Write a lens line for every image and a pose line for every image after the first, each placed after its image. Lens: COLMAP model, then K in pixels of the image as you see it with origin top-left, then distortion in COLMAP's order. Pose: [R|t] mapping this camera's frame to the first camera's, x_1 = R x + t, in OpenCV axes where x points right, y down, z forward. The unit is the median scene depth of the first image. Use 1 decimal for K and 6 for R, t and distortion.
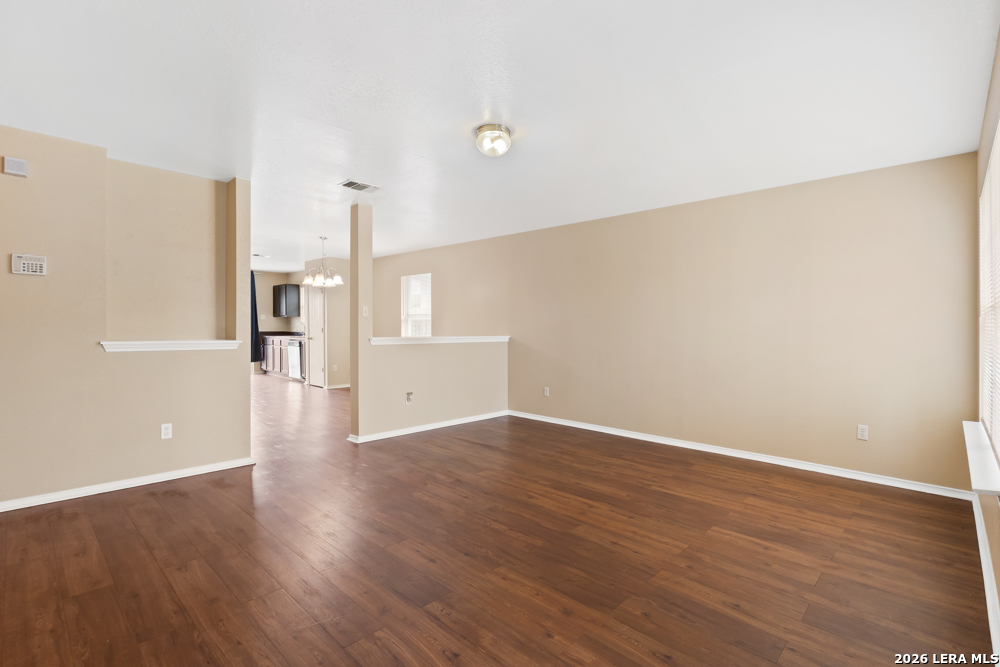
lens RADIAL K [[462.5, 0, 496.0], [0, 462.5, 336.2], [0, 0, 1]] dist [0.004997, 0.001691]
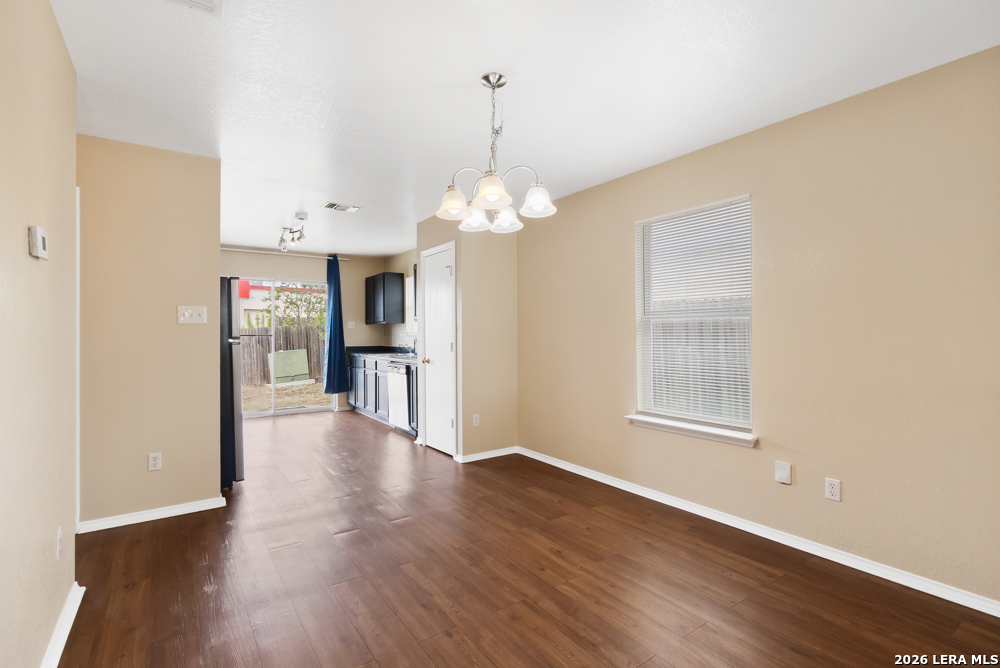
lens RADIAL K [[462.5, 0, 506.2], [0, 462.5, 330.9], [0, 0, 1]] dist [0.004997, 0.001691]
pose [[0.987190, -0.011938, -0.159102, -0.187354], [0.007239, 0.999521, -0.030077, -0.011601], [0.159385, 0.028540, 0.986804, 0.400971]]
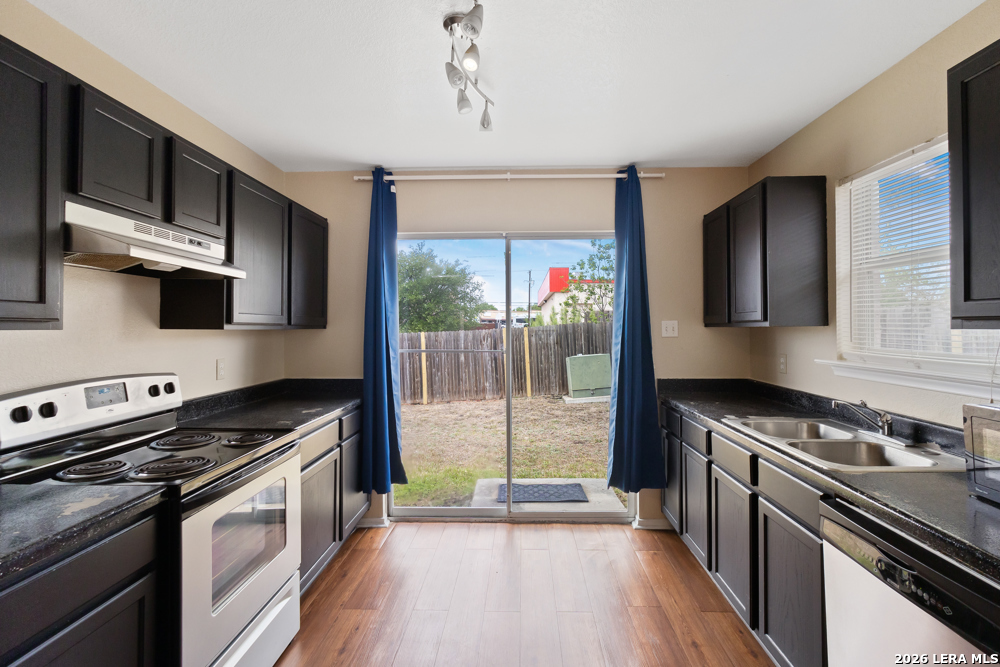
lens RADIAL K [[462.5, 0, 508.6], [0, 462.5, 325.9], [0, 0, 1]] dist [0.004997, 0.001691]
pose [[0.682246, -0.011592, -0.731030, -0.381253], [-0.007948, 0.999698, -0.023269, -0.037034], [0.731079, 0.021685, 0.681948, 0.771046]]
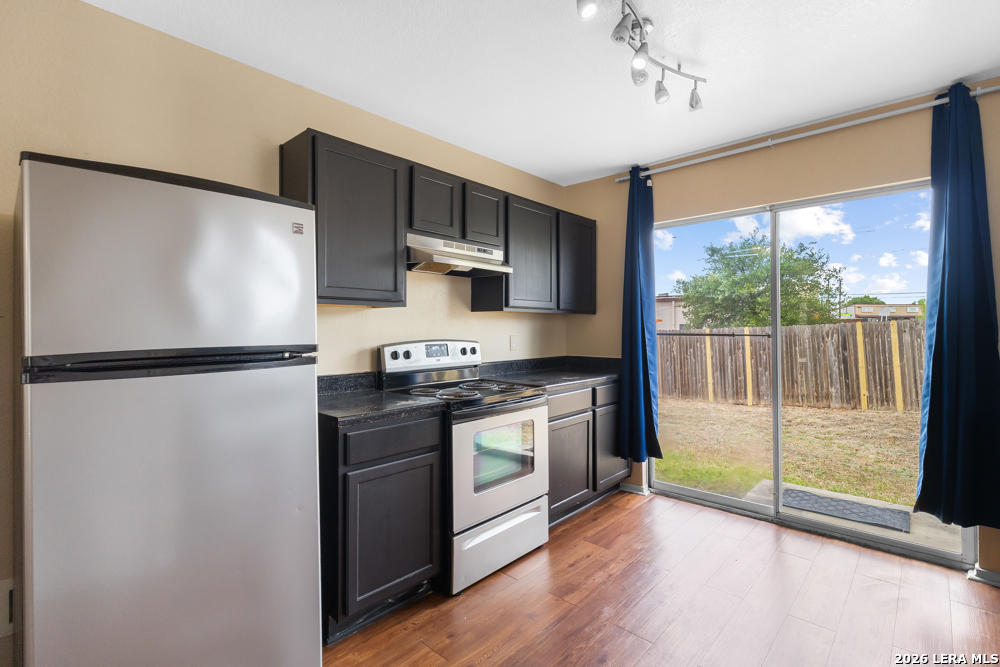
lens RADIAL K [[462.5, 0, 507.7], [0, 462.5, 327.6], [0, 0, 1]] dist [0.004997, 0.001691]
pose [[0.041607, -0.009354, -0.999090, -0.333953], [-0.015947, 0.999823, -0.010025, -0.026642], [0.999007, 0.016349, 0.041451, 0.808050]]
